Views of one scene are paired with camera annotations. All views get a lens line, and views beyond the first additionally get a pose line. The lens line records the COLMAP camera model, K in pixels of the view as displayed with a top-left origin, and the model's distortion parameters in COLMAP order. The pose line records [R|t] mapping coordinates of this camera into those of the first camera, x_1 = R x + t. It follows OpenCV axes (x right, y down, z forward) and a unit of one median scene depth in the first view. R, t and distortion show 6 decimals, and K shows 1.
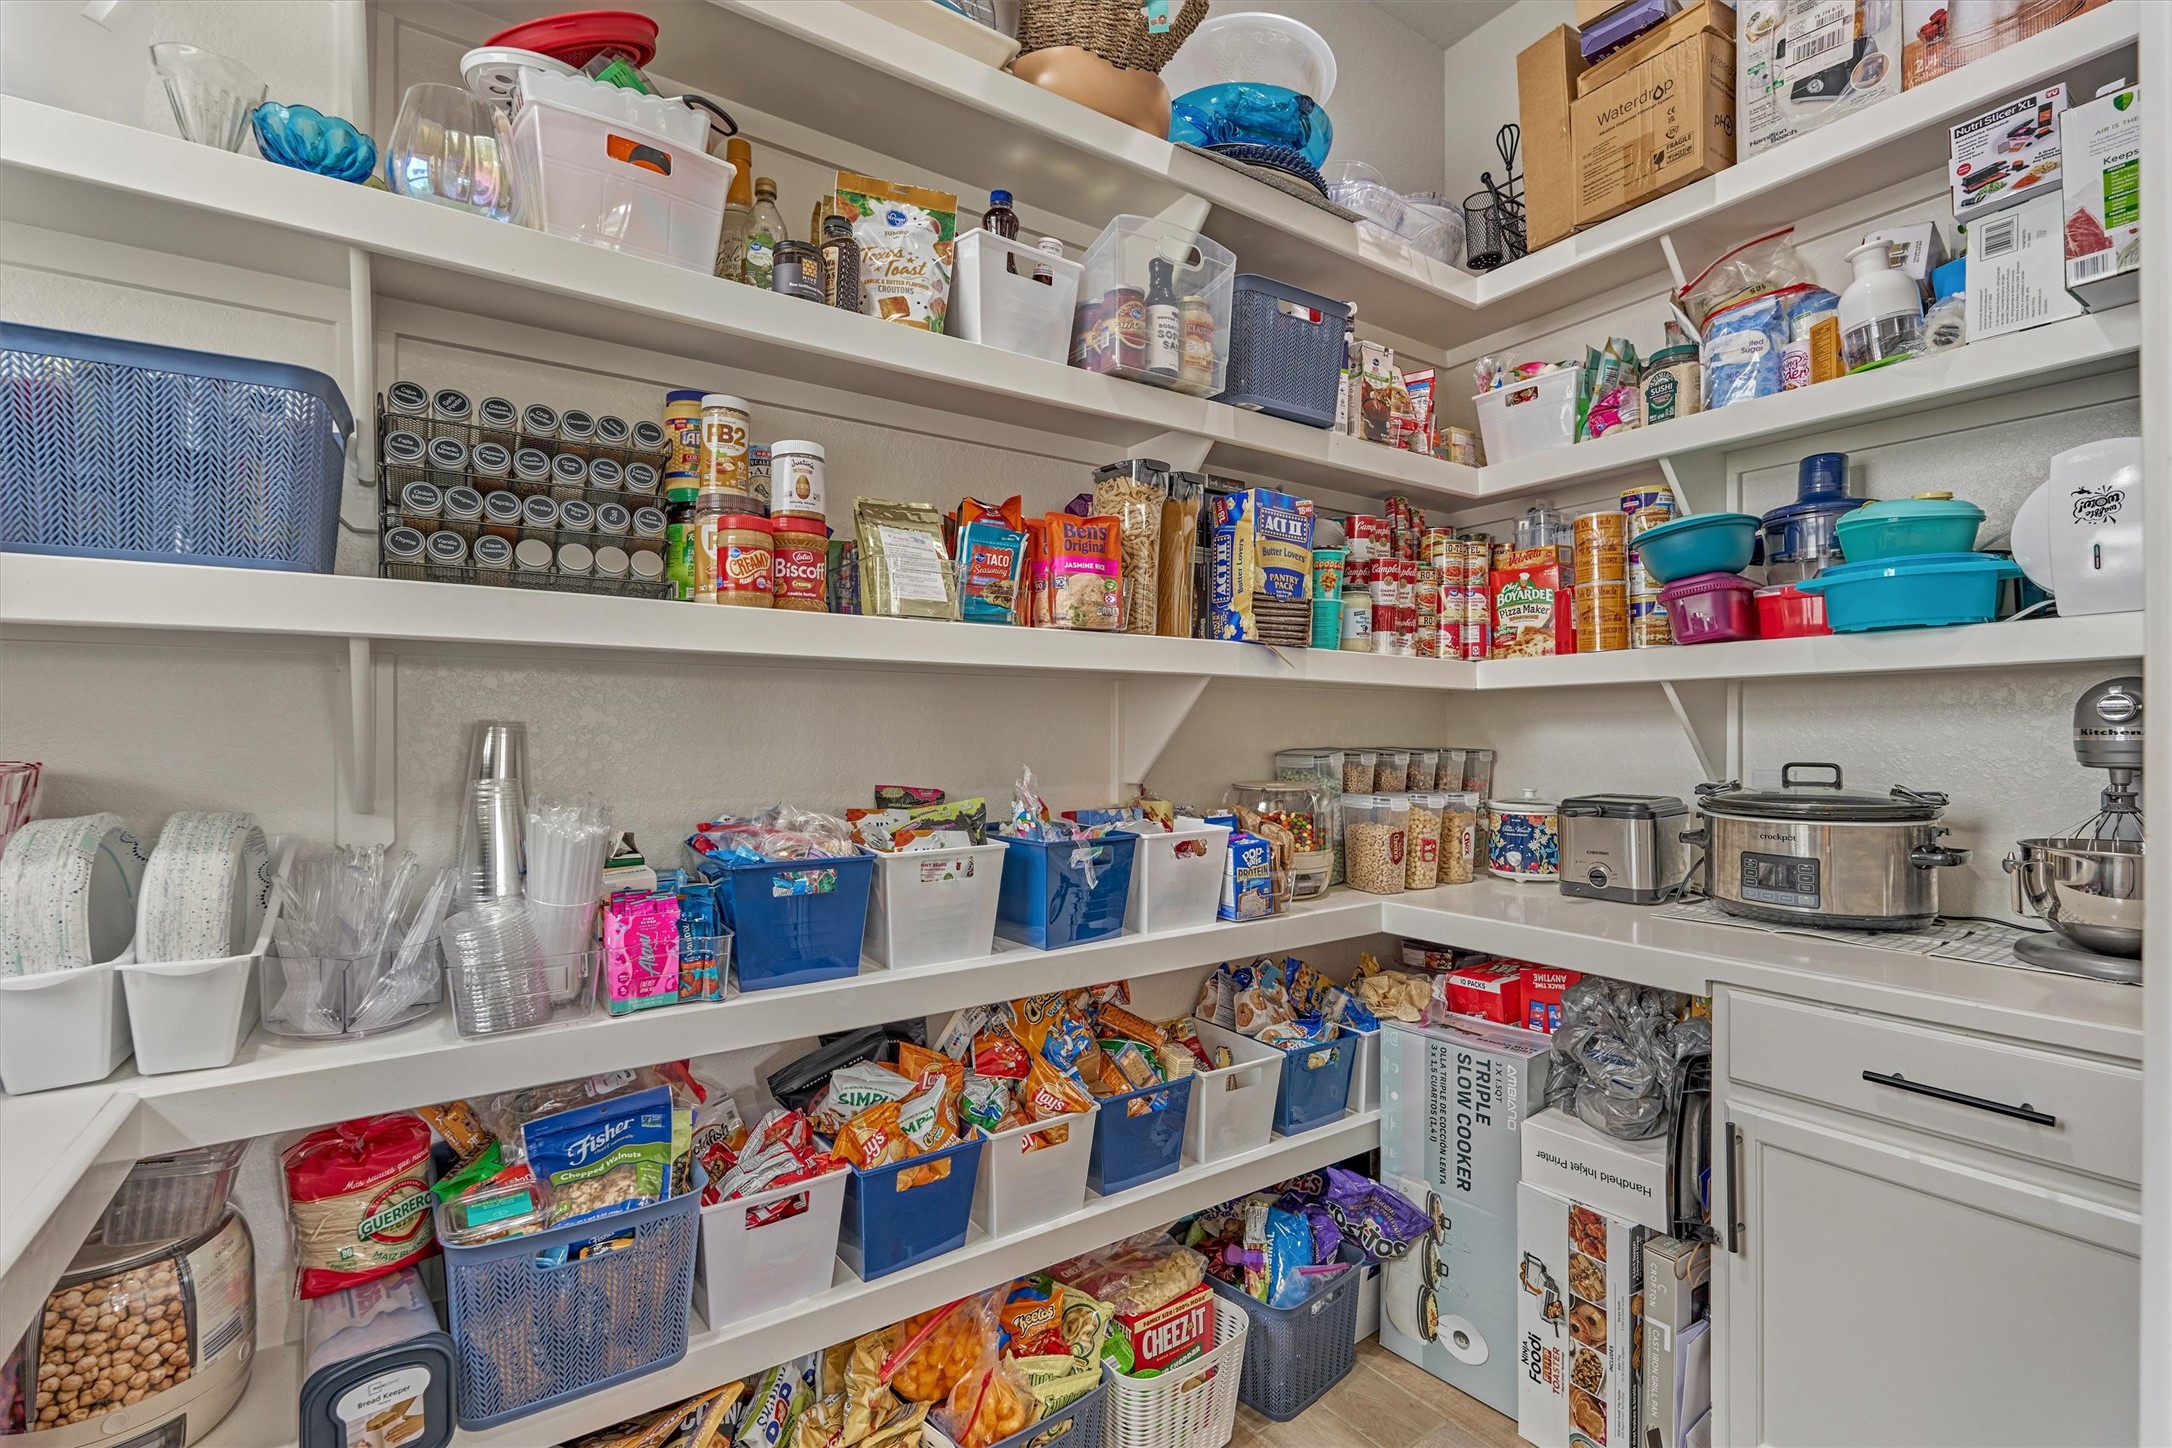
lens RADIAL K [[992.5, 0, 1086.0], [0, 992.5, 724.0], [0, 0, 1]] dist [-0.004409, 0.000066]
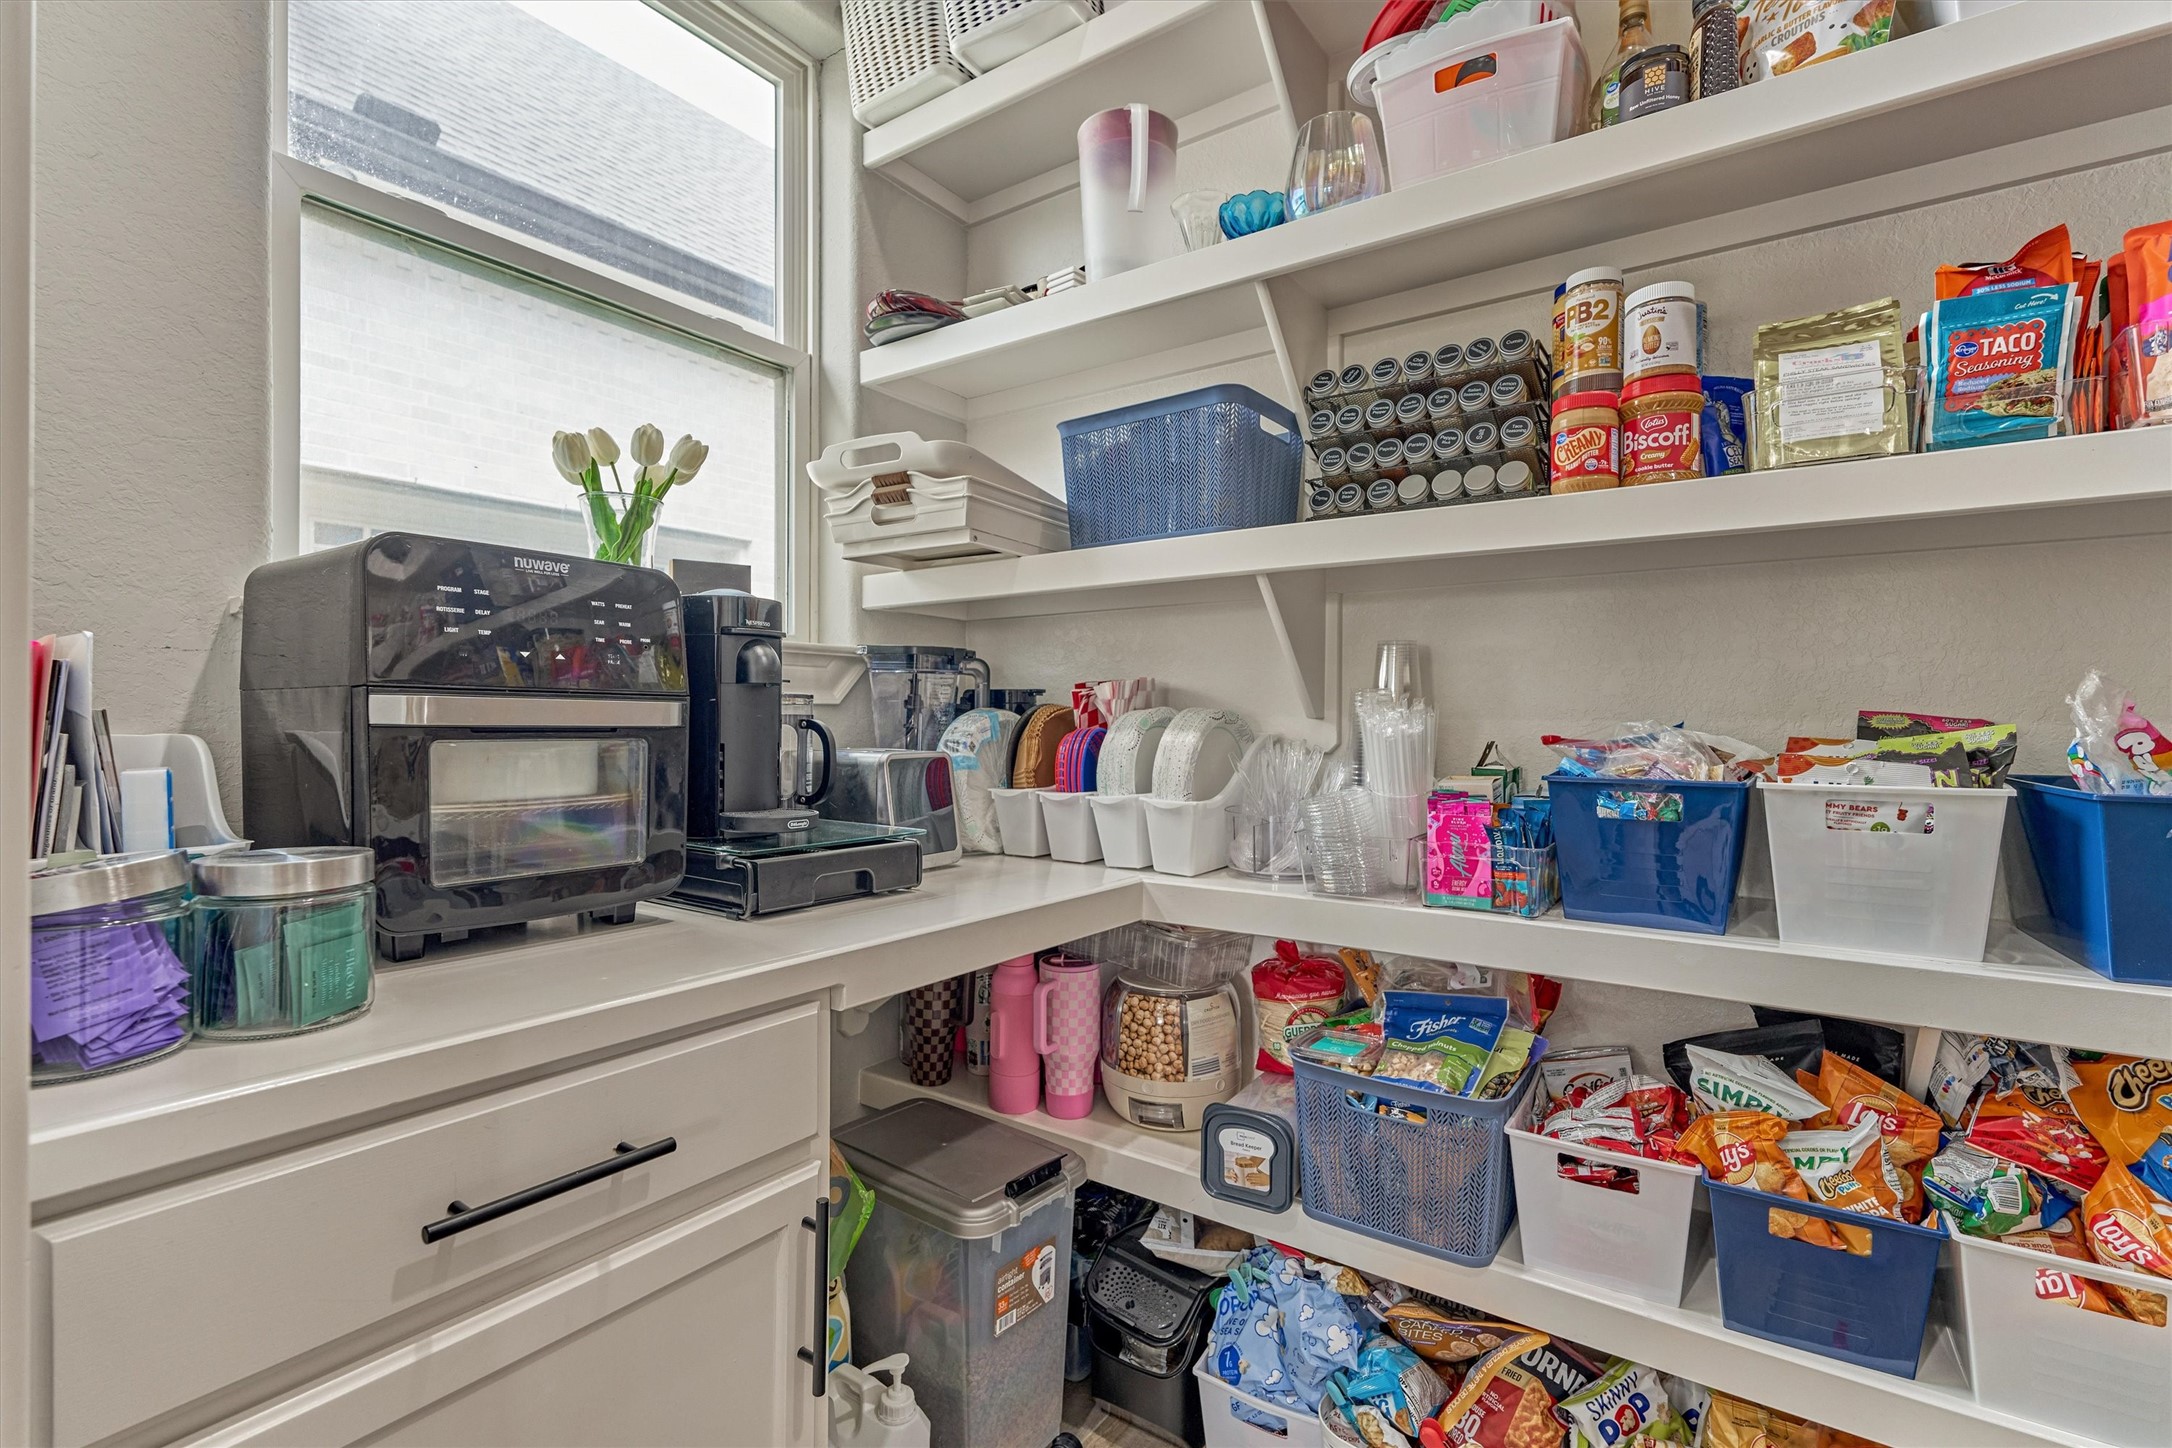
lens RADIAL K [[992.5, 0, 1086.0], [0, 992.5, 724.0], [0, 0, 1]] dist [-0.004409, 0.000066]
pose [[0.335971, 0.001443, -0.941871, 0.353561], [-0.000389, 0.999999, 0.001393, 0.088371], [0.941872, -0.000102, 0.335971, 0.269841]]
